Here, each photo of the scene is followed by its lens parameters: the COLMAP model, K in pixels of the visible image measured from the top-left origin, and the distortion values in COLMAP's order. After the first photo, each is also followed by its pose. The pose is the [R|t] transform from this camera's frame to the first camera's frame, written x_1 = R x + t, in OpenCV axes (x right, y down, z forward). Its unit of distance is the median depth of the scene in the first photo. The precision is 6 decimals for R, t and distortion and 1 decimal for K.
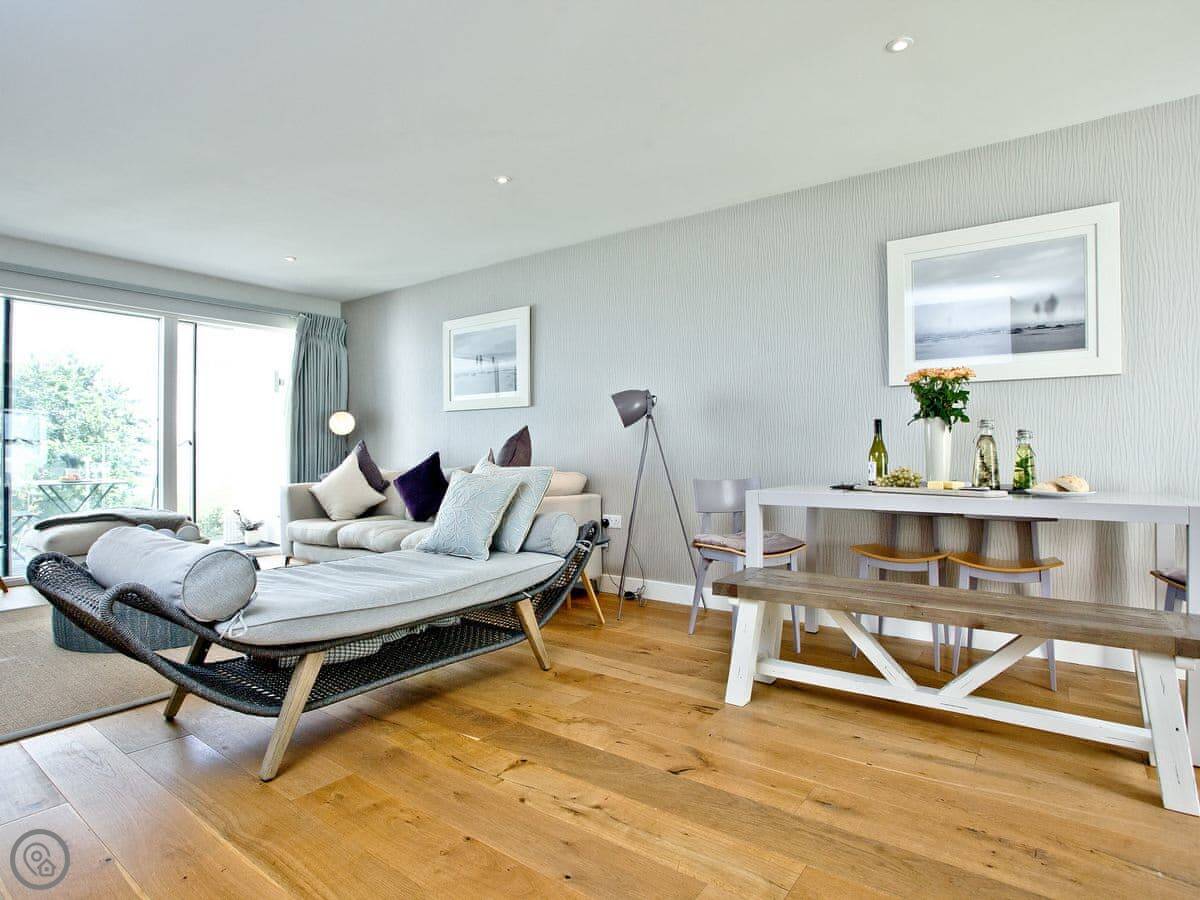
lens RADIAL K [[640.4, 0, 590.9], [0, 640.4, 445.5], [0, 0, 1]] dist [-0.035180, 0.008127]
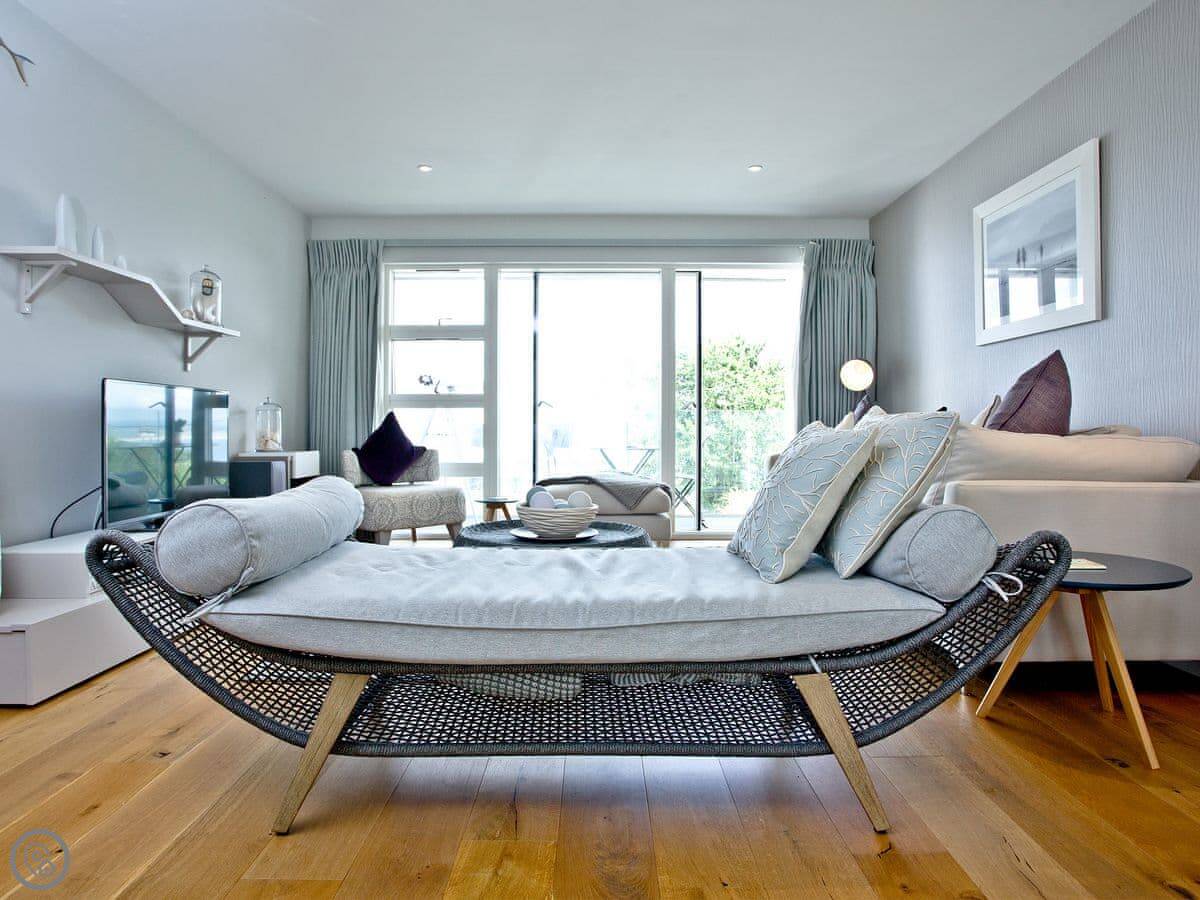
lens RADIAL K [[729.8, 0, 614.8], [0, 729.8, 426.4], [0, 0, 1]] dist [-0.044558, 0.002783]
pose [[0.618862, -0.001997, -0.785497, 0.127811], [0.006198, 0.999978, 0.002341, 0.026036], [0.785475, -0.006317, 0.618861, 0.288800]]
